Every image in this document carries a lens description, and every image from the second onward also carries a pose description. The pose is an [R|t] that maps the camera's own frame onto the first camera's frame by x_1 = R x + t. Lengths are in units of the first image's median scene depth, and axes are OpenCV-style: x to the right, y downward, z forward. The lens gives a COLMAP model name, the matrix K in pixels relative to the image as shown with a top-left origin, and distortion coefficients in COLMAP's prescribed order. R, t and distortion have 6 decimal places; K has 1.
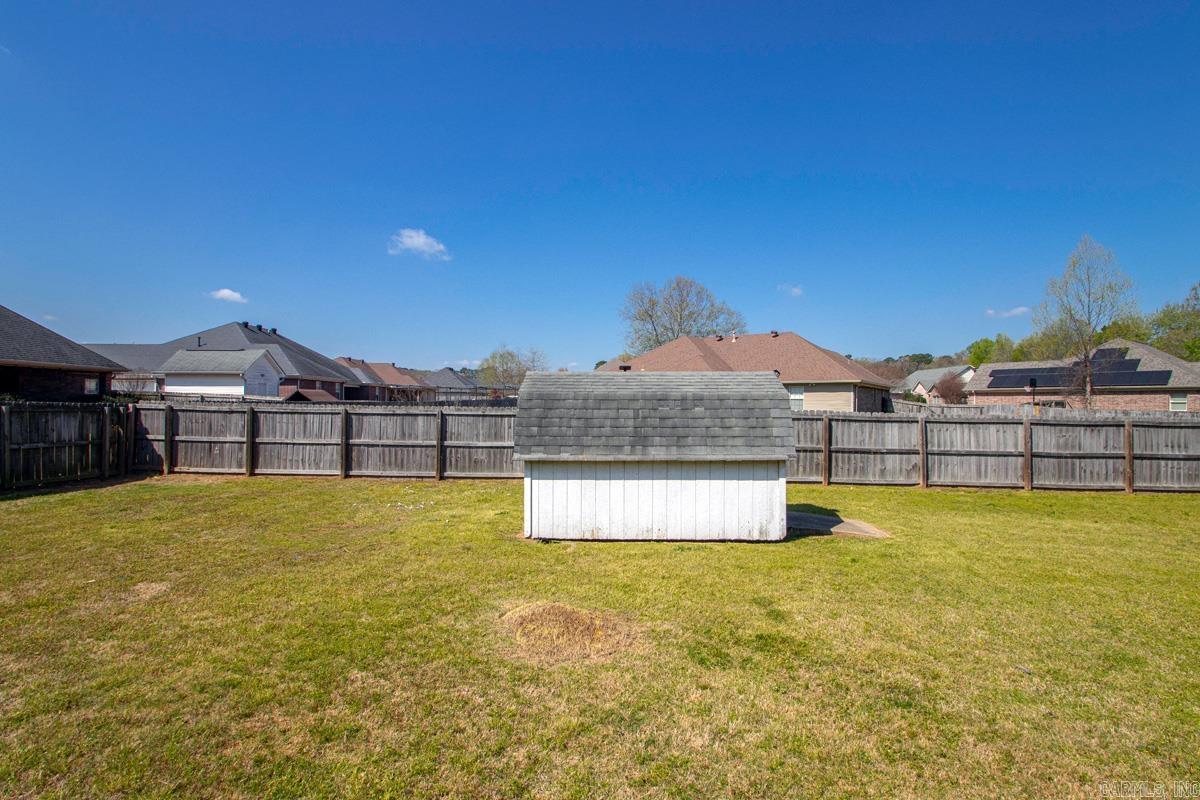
lens RADIAL K [[577.9, 0, 610.9], [0, 577.9, 402.3], [0, 0, 1]] dist [0.030156, -0.023866]
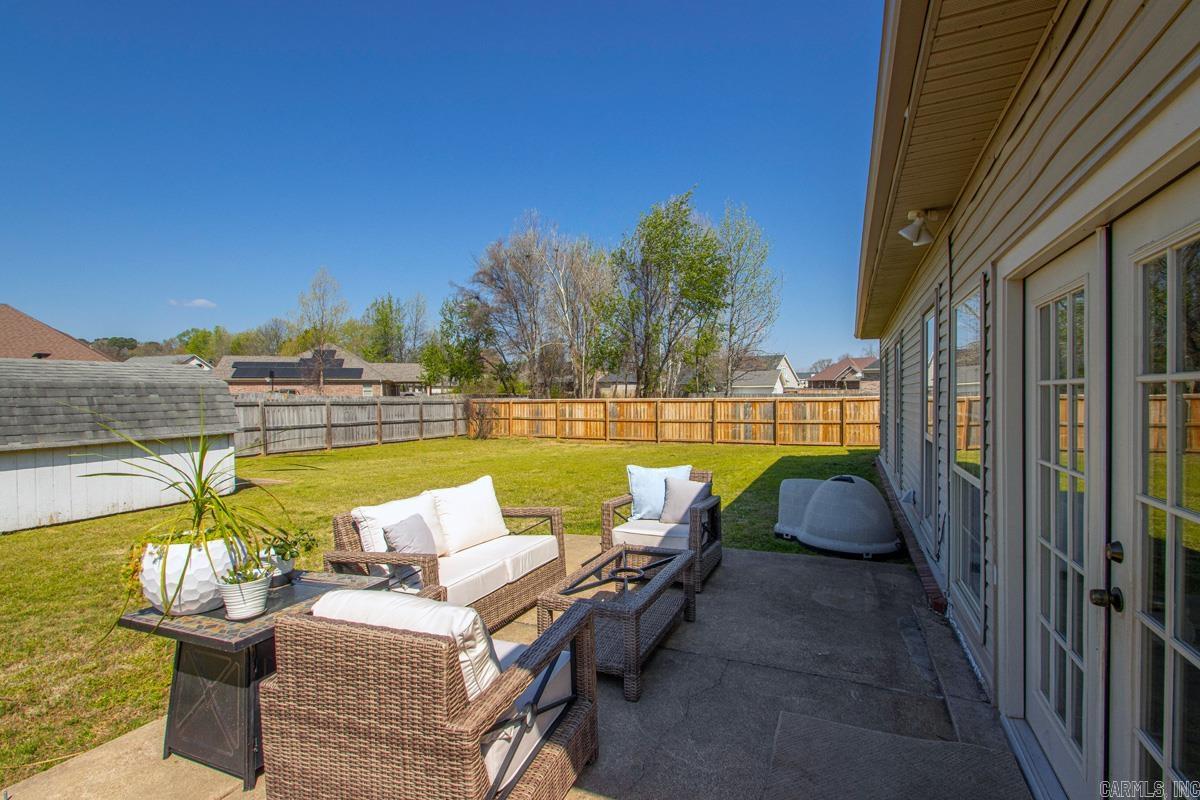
lens RADIAL K [[565.4, 0, 600.0], [0, 565.4, 400.0], [0, 0, 1]] dist [0.018015, -0.014988]
pose [[0.364704, -0.018515, 0.930940, -0.361924], [0.004182, 0.999825, 0.018246, 0.001773], [-0.931114, -0.002761, 0.364717, -0.157521]]
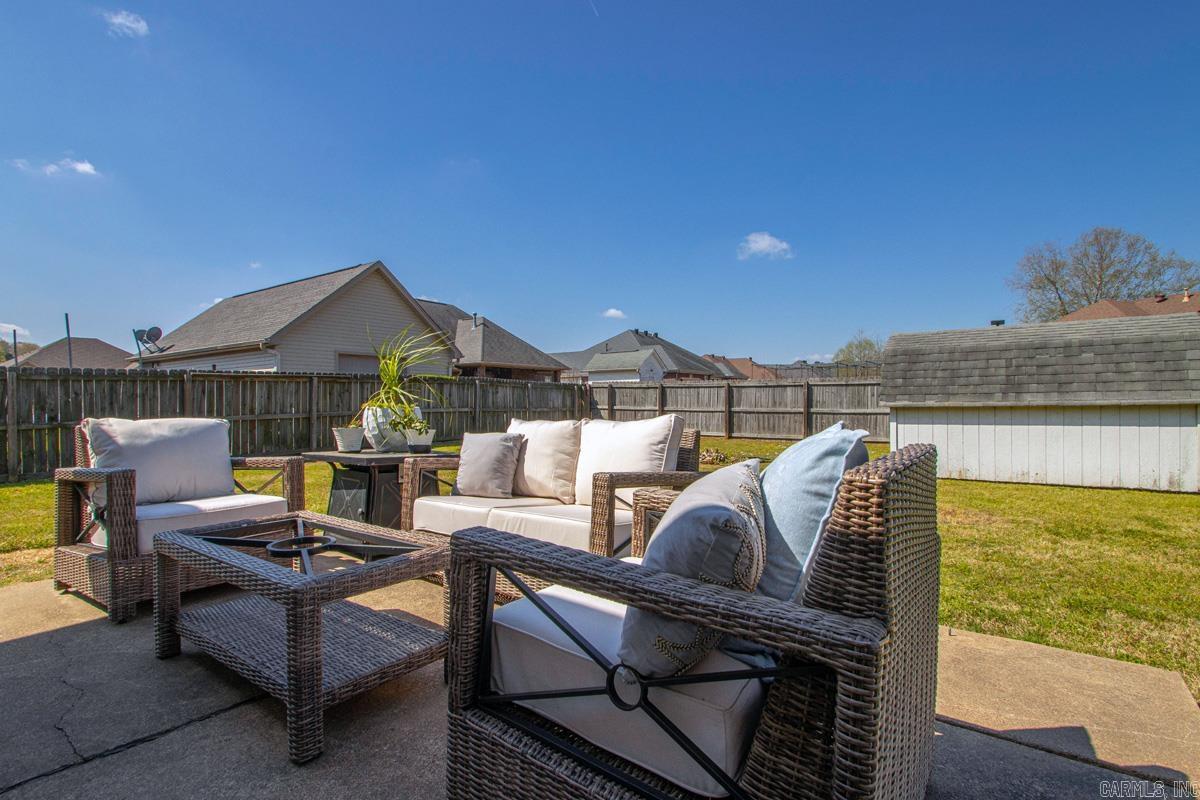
lens RADIAL K [[577.9, 0, 610.9], [0, 577.9, 402.3], [0, 0, 1]] dist [0.030156, -0.023866]
pose [[0.831493, -0.011433, -0.555417, 0.018703], [0.014436, 0.999895, 0.001028, 0.048598], [0.555347, -0.008873, 0.831571, -0.163029]]
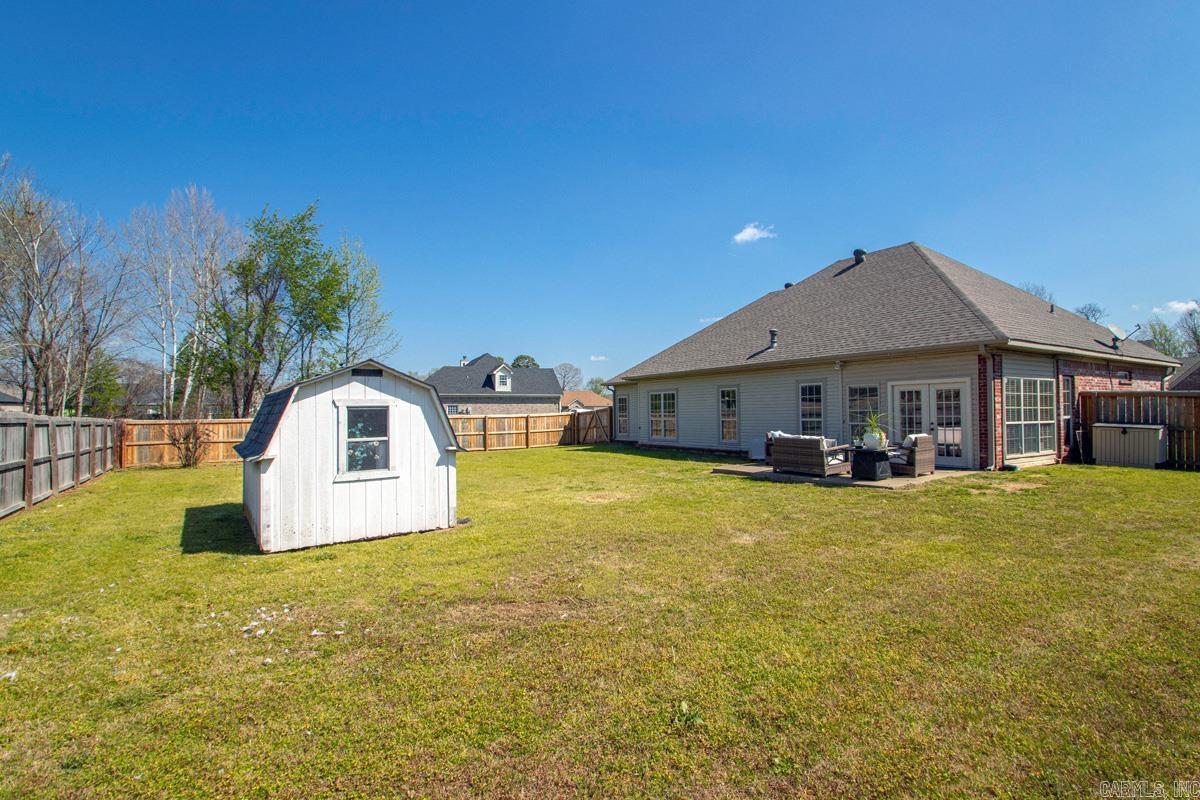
lens RADIAL K [[565.4, 0, 600.0], [0, 565.4, 400.0], [0, 0, 1]] dist [0.018015, -0.014988]
pose [[-0.587980, 0.017958, 0.808676, -0.643964], [0.003799, 0.999804, -0.019440, 0.012121], [-0.808867, -0.008358, -0.587933, 0.805536]]
